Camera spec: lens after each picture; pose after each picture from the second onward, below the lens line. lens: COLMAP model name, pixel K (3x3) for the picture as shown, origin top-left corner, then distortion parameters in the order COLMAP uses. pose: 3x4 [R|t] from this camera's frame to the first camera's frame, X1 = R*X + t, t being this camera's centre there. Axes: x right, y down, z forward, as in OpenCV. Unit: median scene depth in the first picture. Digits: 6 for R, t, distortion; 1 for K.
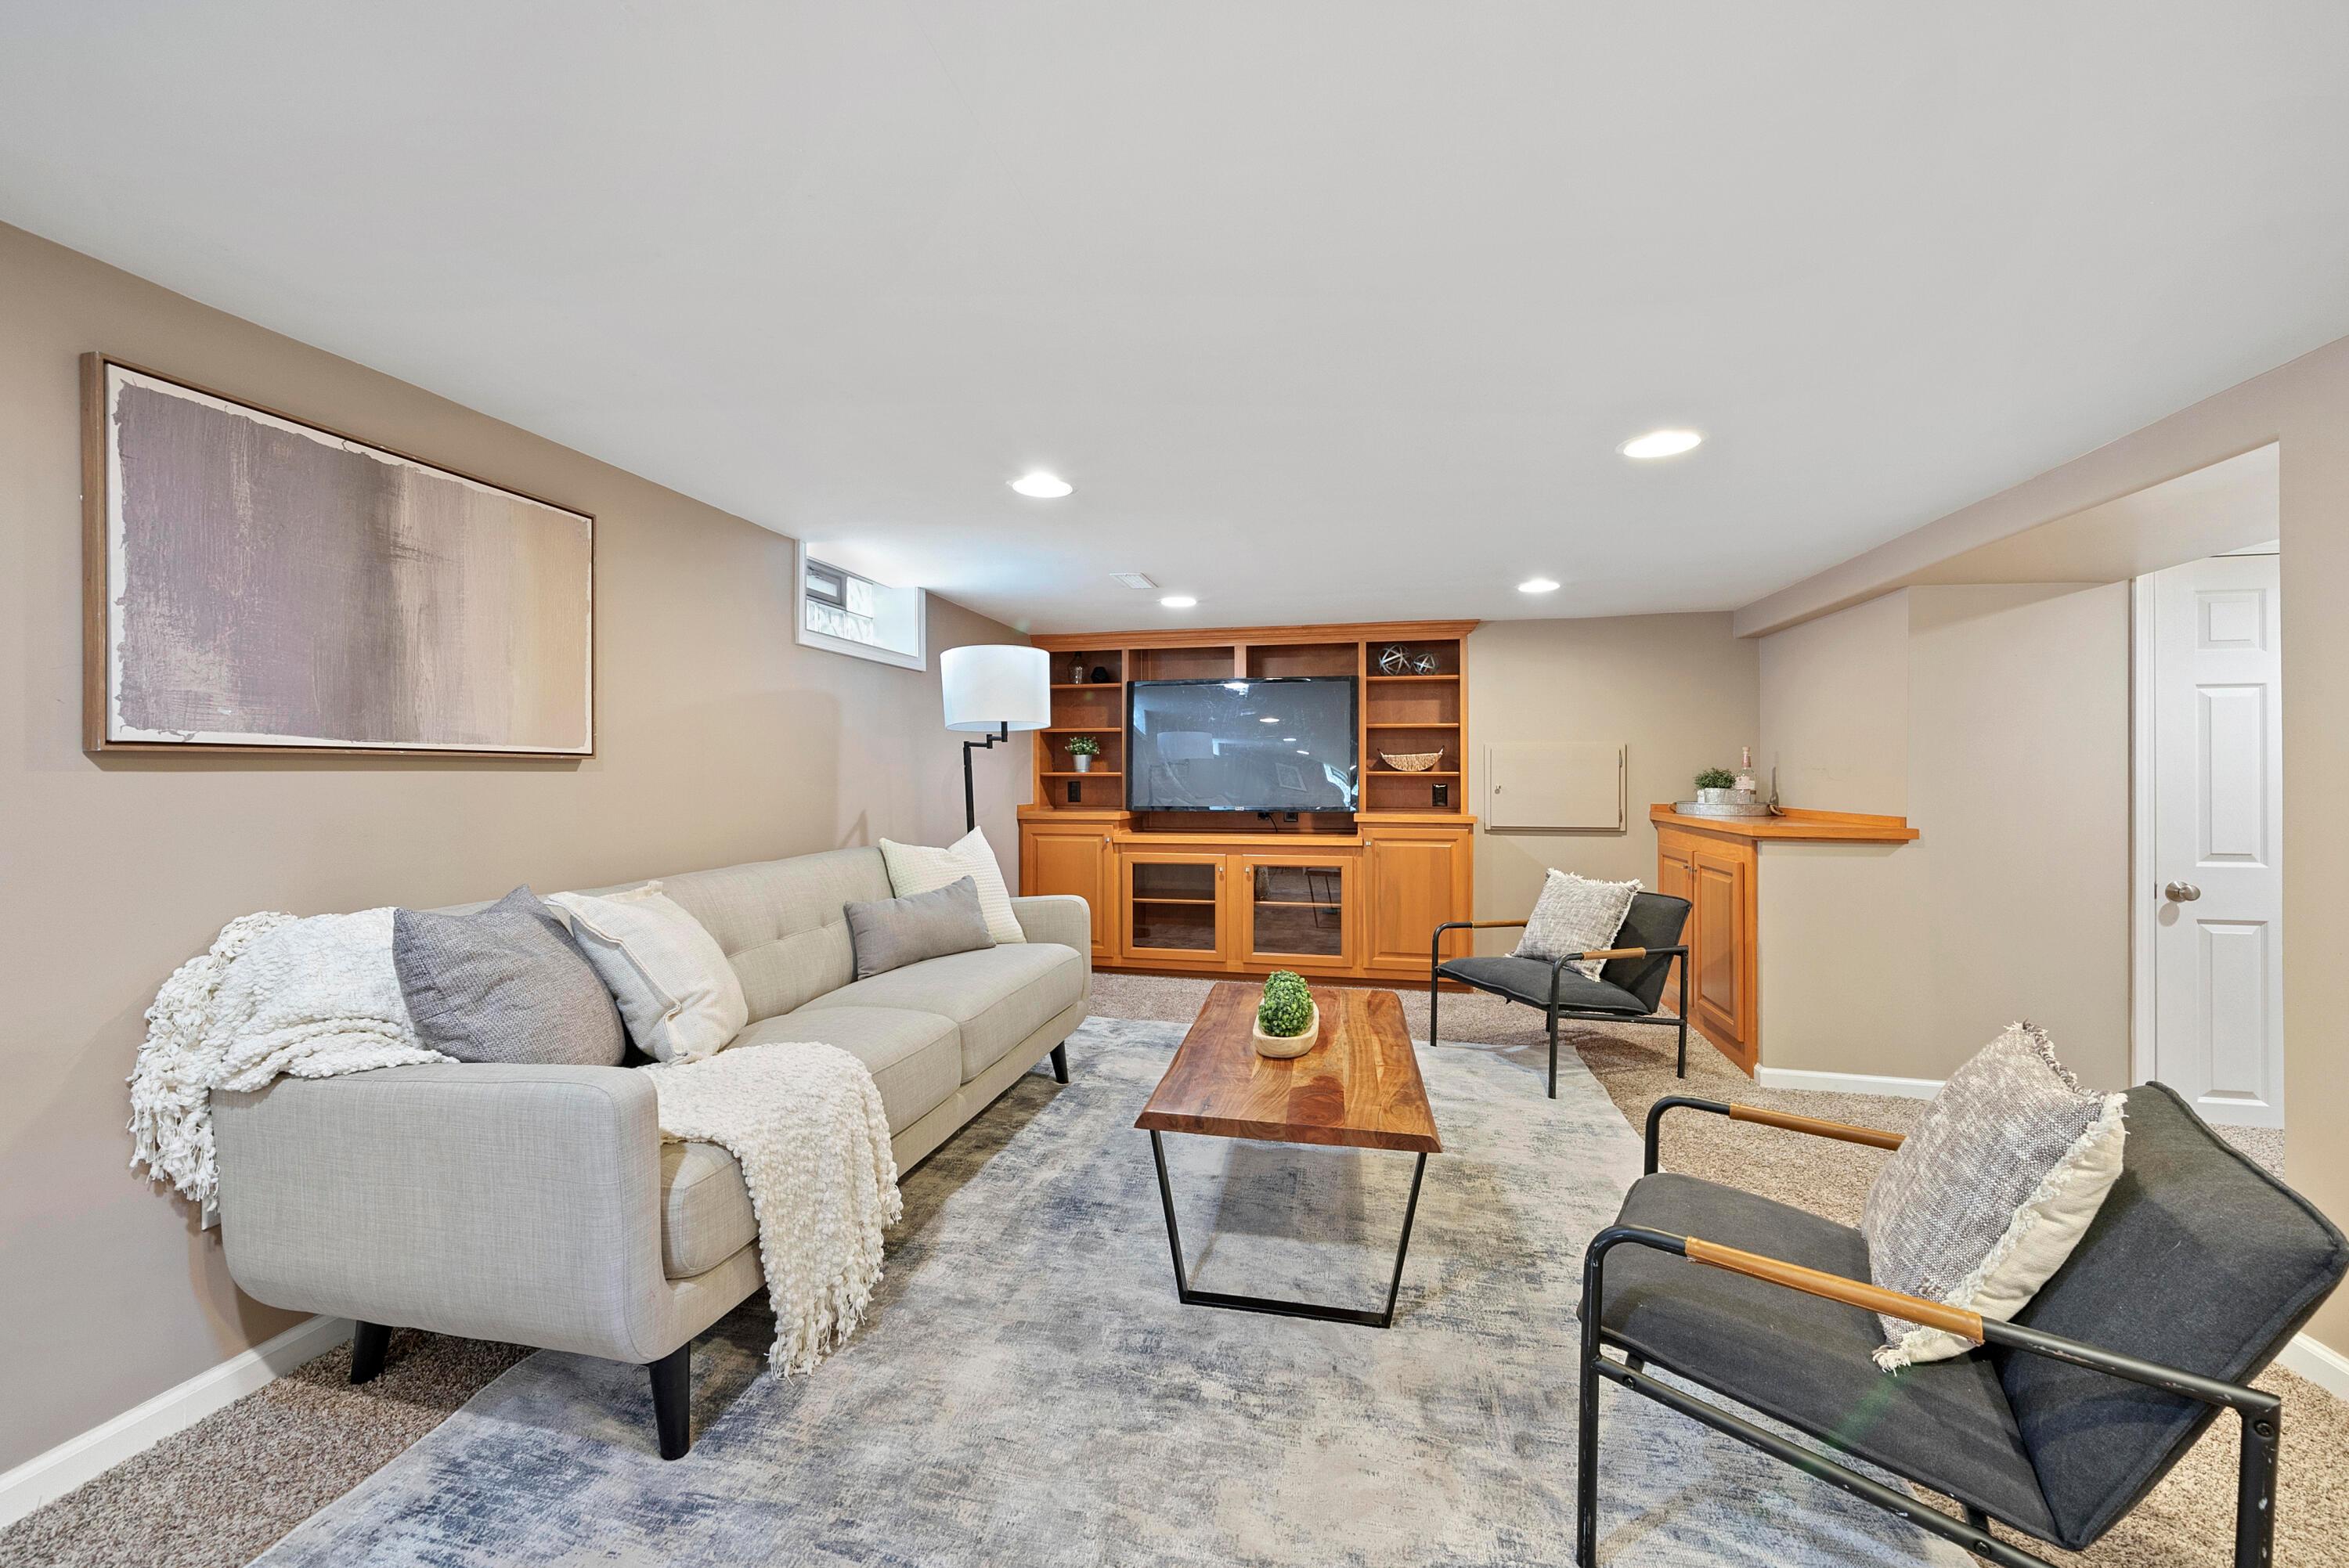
lens RADIAL K [[920.2, 0, 1173.9], [0, 920.2, 776.9], [0, 0, 1]] dist [-0.000793, 0.000974]
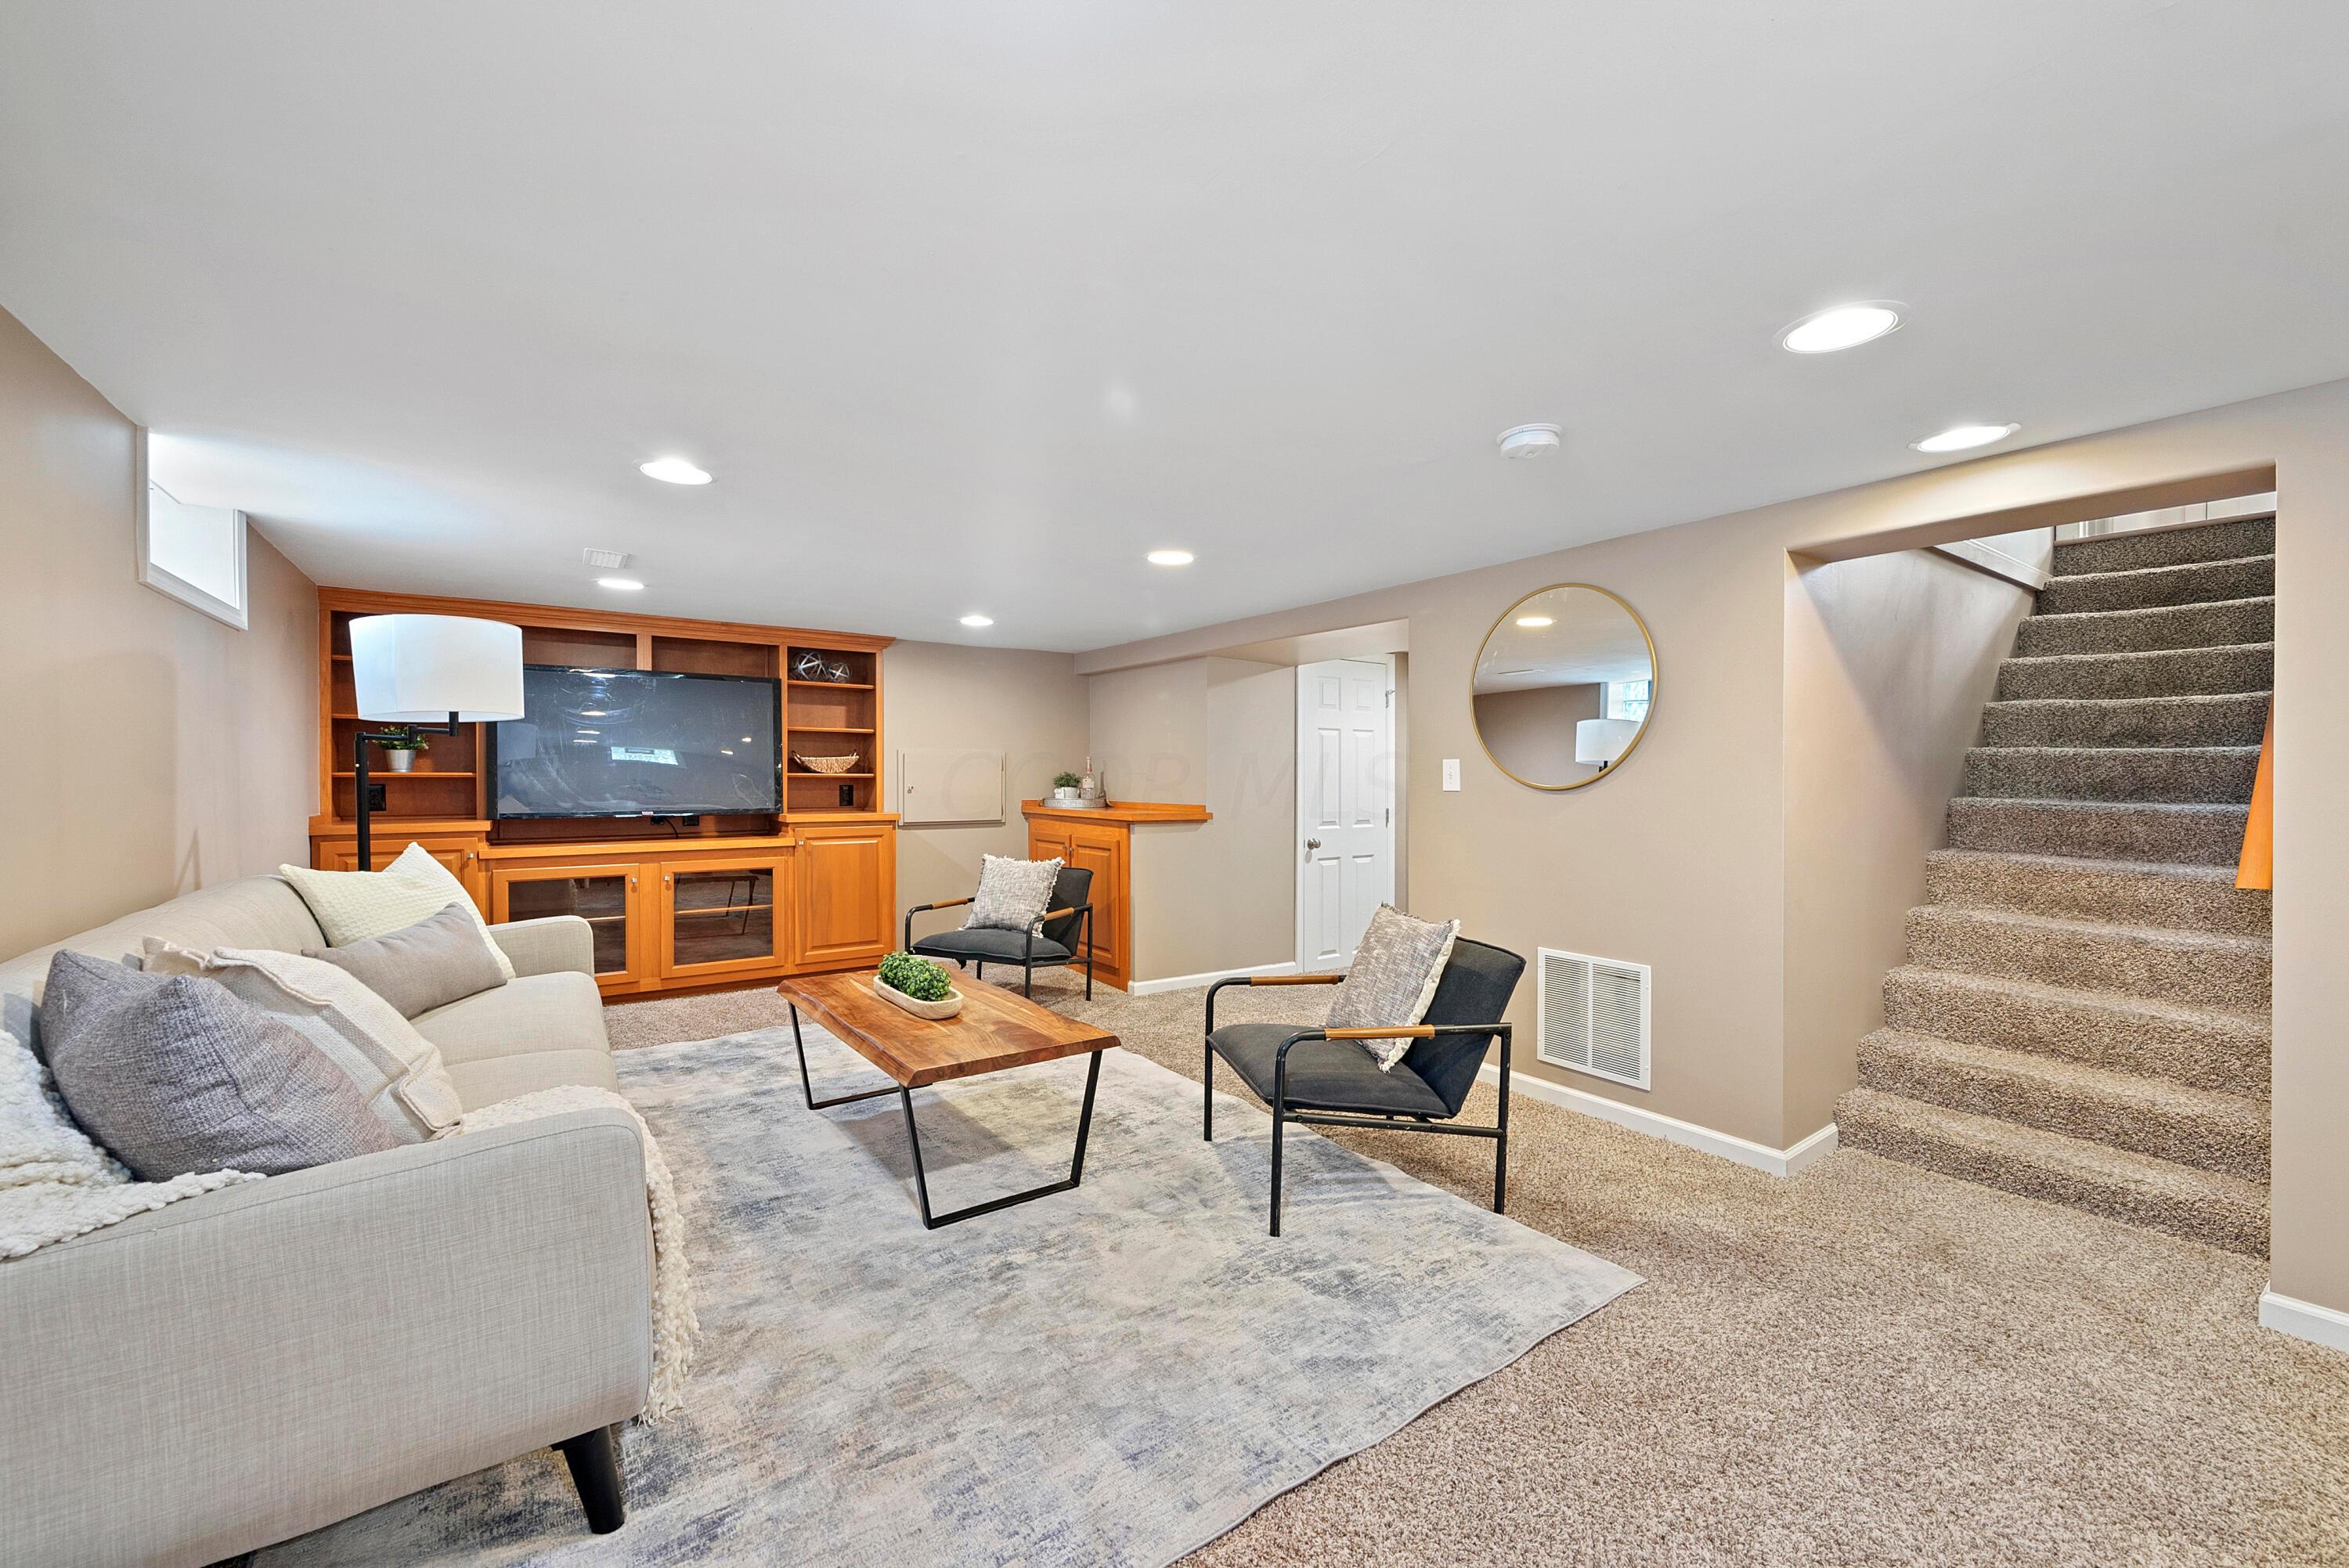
lens RADIAL K [[920.2, 0, 1182.1], [0, 920.2, 786.9], [0, 0, 1]] dist [-0.000793, 0.000974]
pose [[0.671308, -0.006669, 0.741149, -0.321383], [-0.002285, 0.999936, 0.011066, -0.003723], [-0.741175, -0.009122, 0.671250, -0.010967]]
